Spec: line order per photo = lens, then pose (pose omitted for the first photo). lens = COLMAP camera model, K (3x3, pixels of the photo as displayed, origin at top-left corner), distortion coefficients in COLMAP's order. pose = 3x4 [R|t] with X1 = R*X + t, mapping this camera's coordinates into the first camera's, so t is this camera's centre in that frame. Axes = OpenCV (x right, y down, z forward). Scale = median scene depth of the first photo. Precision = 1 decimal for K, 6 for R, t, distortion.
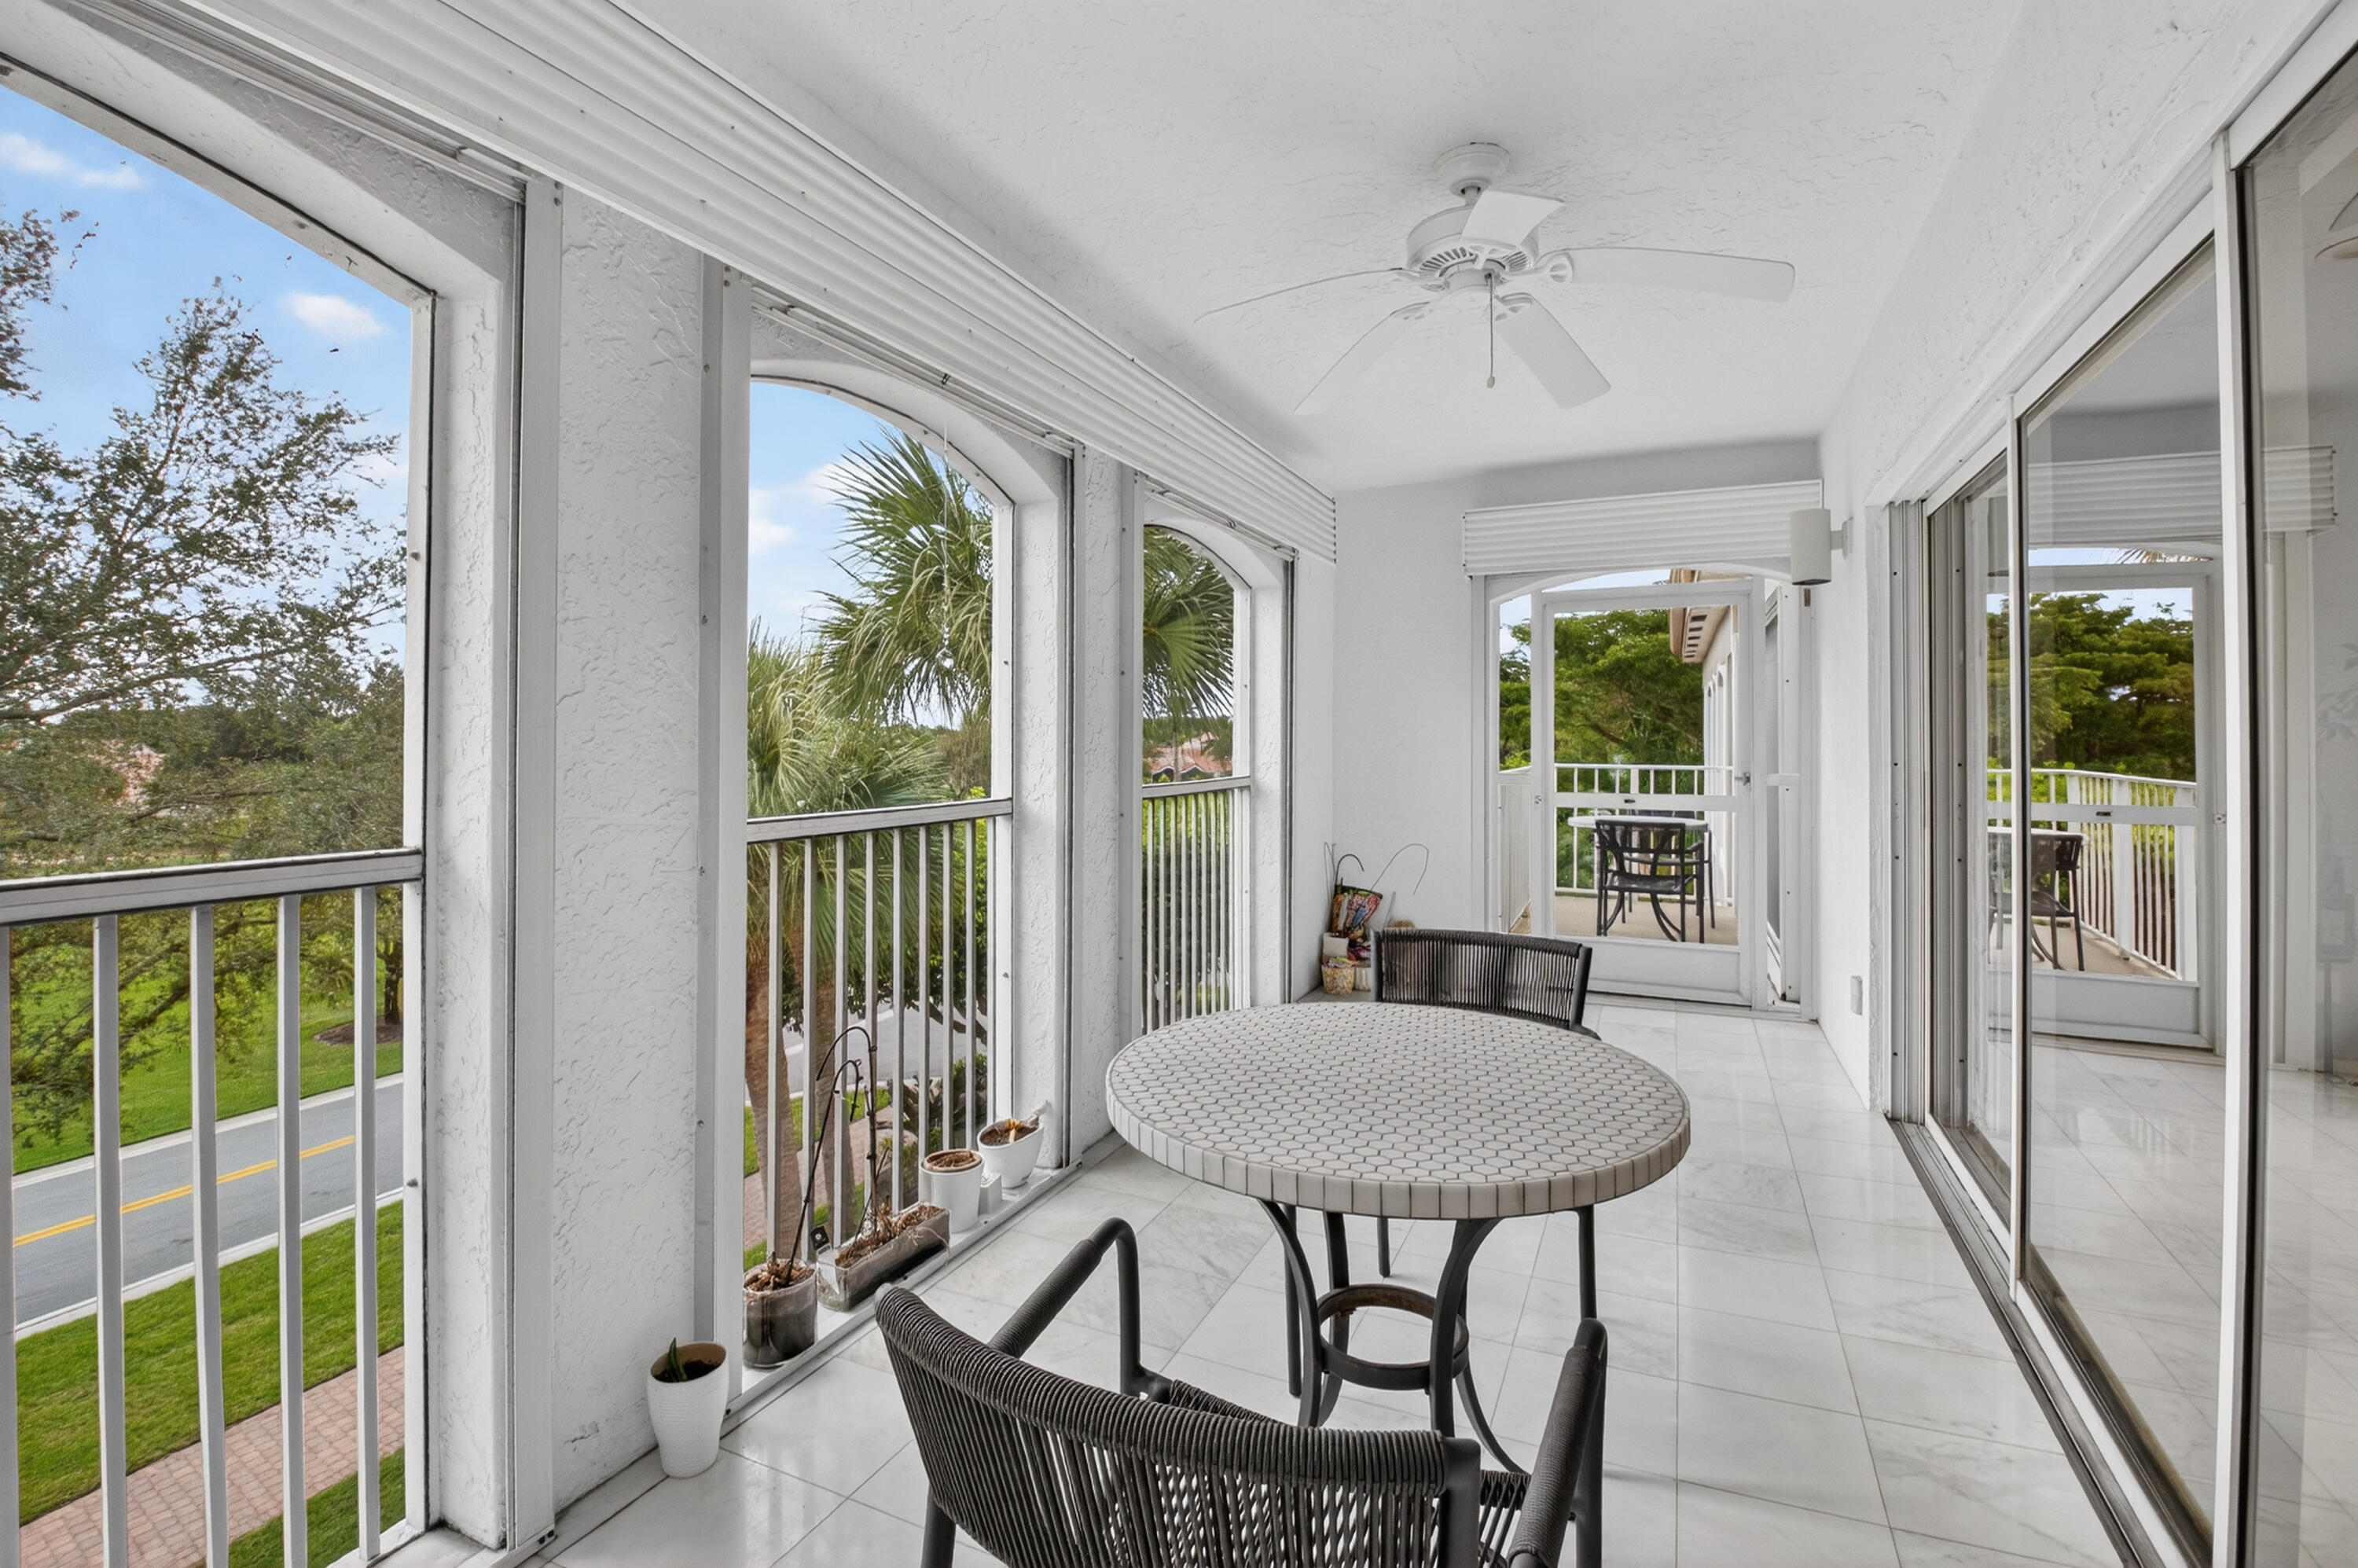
lens RADIAL K [[1054.4, 0, 1194.7], [0, 1054.4, 735.2], [0, 0, 1]] dist [0.011596, -0.028692]
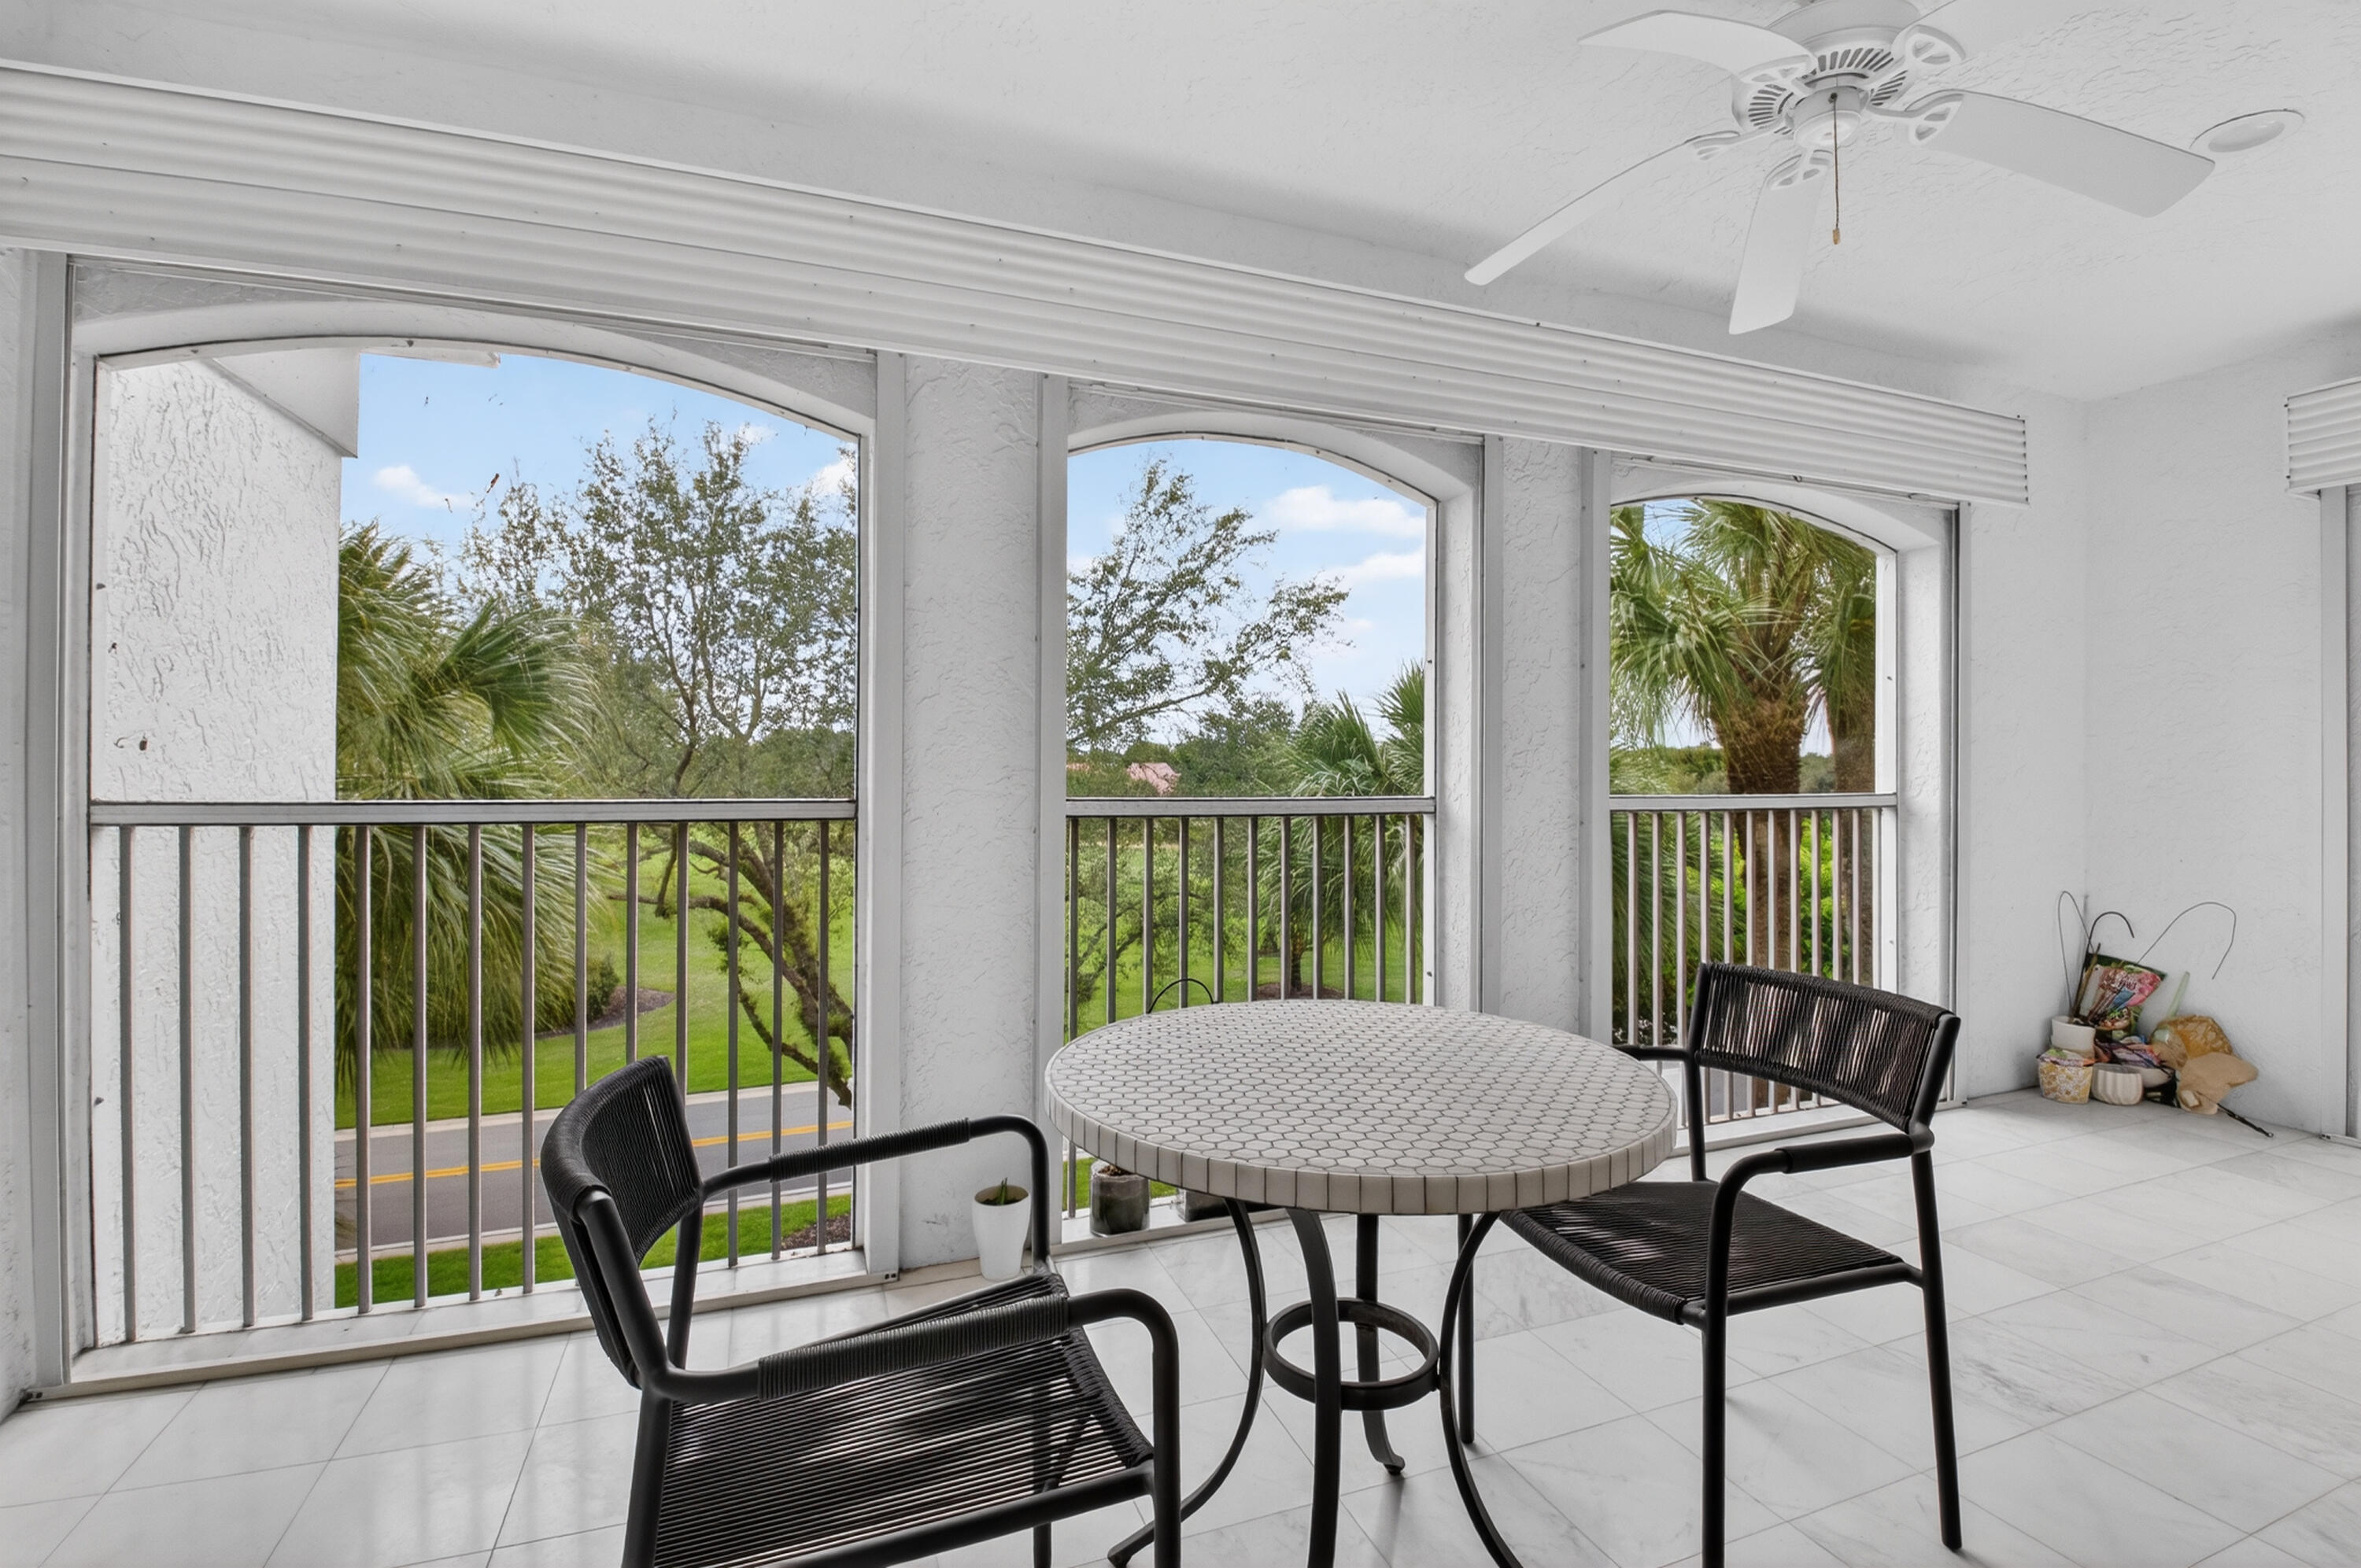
lens RADIAL K [[1021.9, 0, 1114.0], [0, 1021.9, 759.8], [0, 0, 1]] dist [-0.000607, -0.000070]
pose [[0.716718, 0.005279, -0.697343, 0.285022], [-0.002850, 0.999985, 0.004641, 0.020469], [0.697357, -0.001339, 0.716722, 0.093230]]
